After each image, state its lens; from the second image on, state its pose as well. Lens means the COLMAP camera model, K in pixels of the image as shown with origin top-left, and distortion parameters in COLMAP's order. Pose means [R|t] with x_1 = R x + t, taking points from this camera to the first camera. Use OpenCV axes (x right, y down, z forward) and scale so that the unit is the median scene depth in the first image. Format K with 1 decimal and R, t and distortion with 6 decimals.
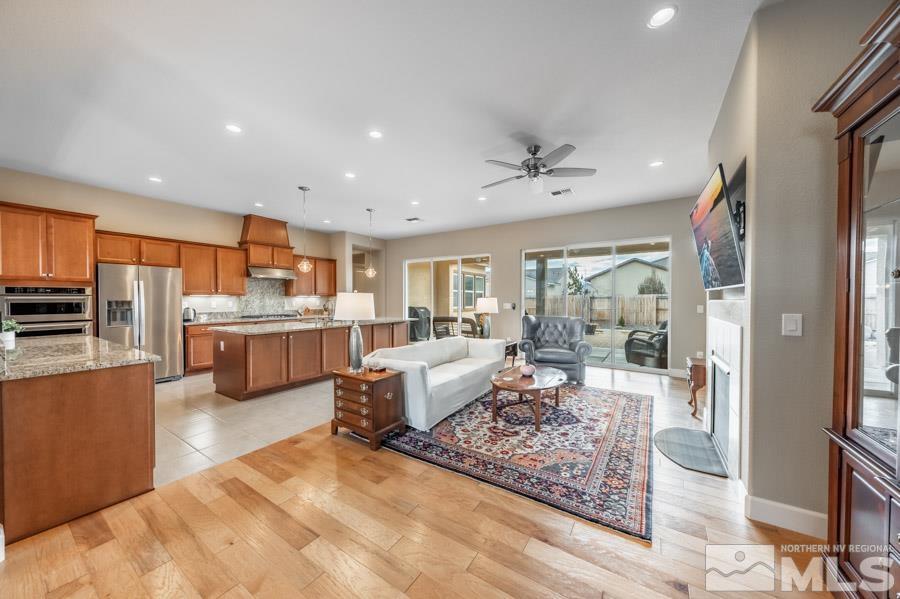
lens RADIAL K [[309.1, 0, 447.4], [0, 309.1, 300.6], [0, 0, 1]] dist [0.007391, -0.000595]
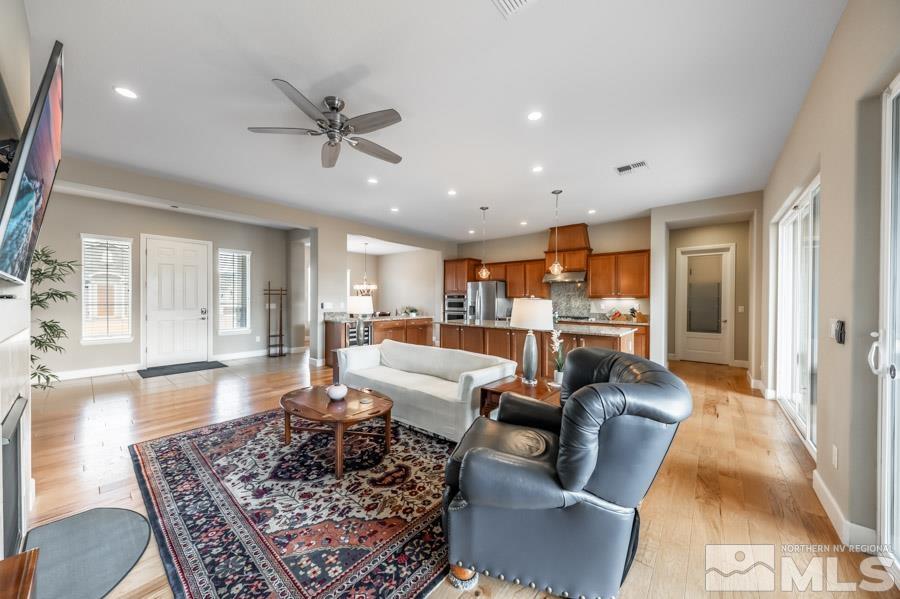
lens RADIAL K [[309.1, 0, 446.6], [0, 309.1, 302.0], [0, 0, 1]] dist [0.007391, -0.000595]
pose [[-0.122084, 0.004402, -0.992510, 0.830310], [-0.010867, 0.999924, 0.005772, -0.006378], [0.992460, 0.011490, -0.122027, 1.141739]]
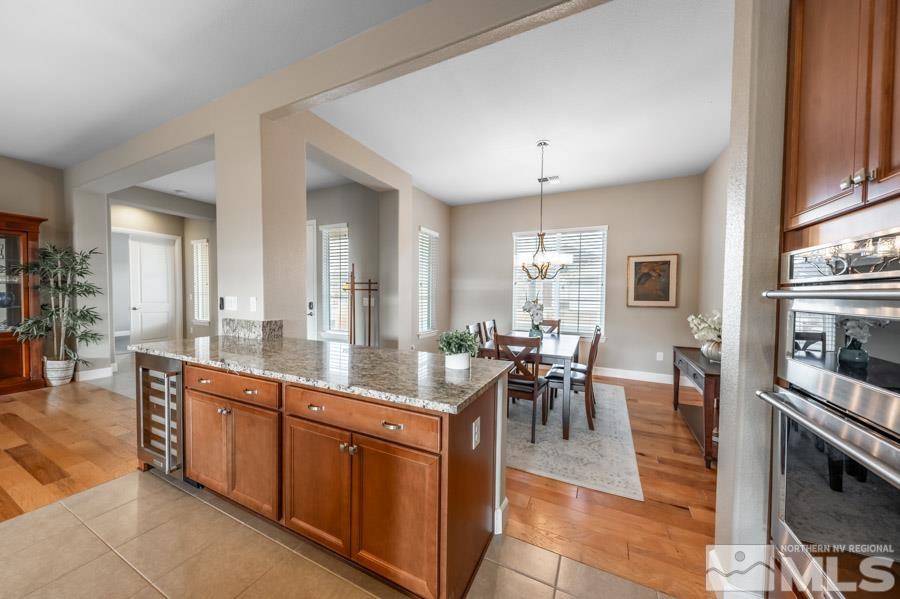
lens RADIAL K [[309.1, 0, 449.8], [0, 309.1, 300.3], [0, 0, 1]] dist [0.007391, -0.000595]
pose [[-0.991890, -0.008462, -0.126820, -0.959257], [-0.012562, 0.999423, 0.031560, -0.008775], [0.126480, 0.032897, -0.991424, 1.107234]]
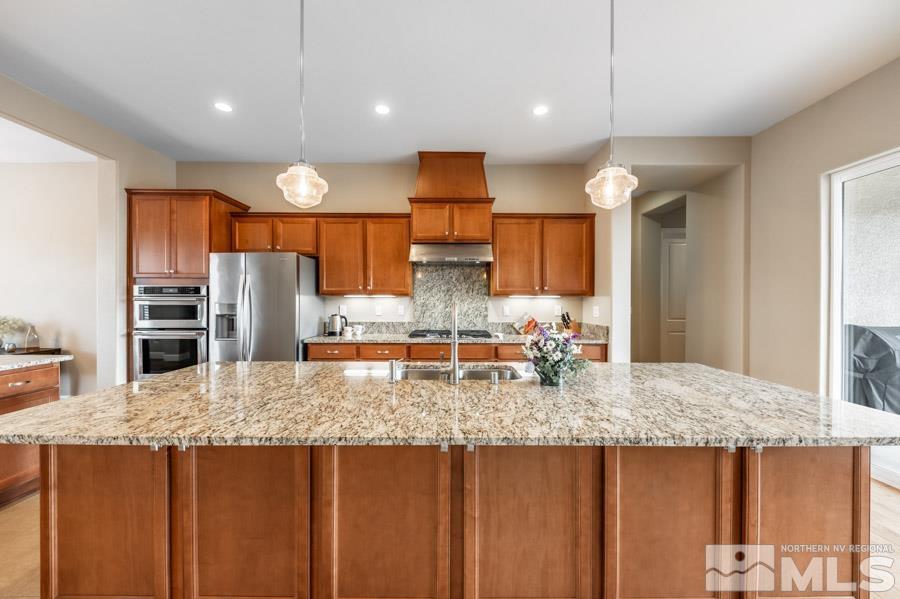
lens RADIAL K [[332.0, 0, 448.2], [0, 332.0, 304.4], [0, 0, 1]] dist [0.003675, -0.002489]
pose [[0.558227, 0.011724, -0.829606, -0.153058], [-0.007492, 0.999931, 0.009089, -0.008980], [0.829655, 0.001142, 0.558276, 1.061297]]
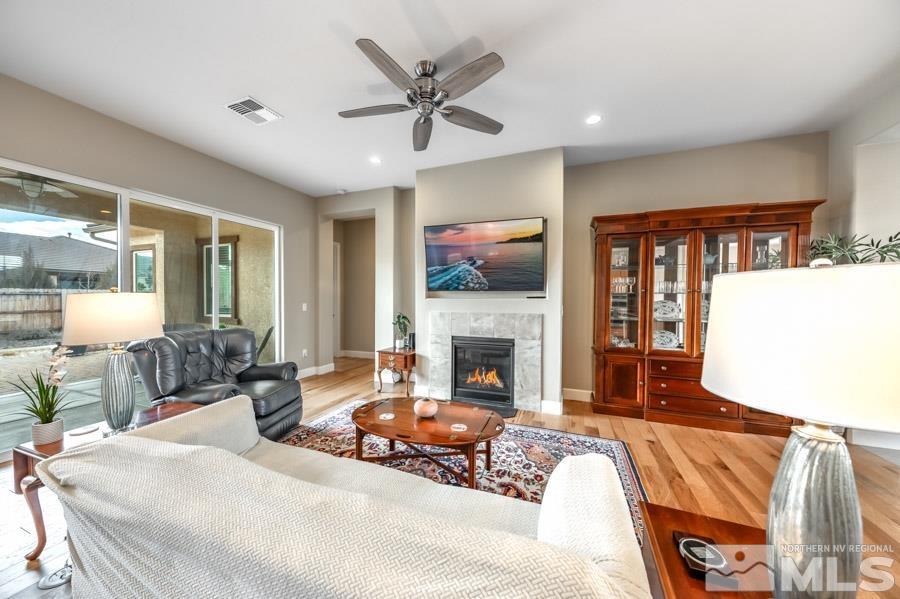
lens RADIAL K [[309.1, 0, 445.5], [0, 309.1, 300.7], [0, 0, 1]] dist [0.007391, -0.000595]
pose [[-0.205180, -0.009646, 0.978677, -0.317218], [0.000566, 0.999950, 0.009974, -0.004232], [-0.978724, 0.002600, -0.205164, 0.914648]]
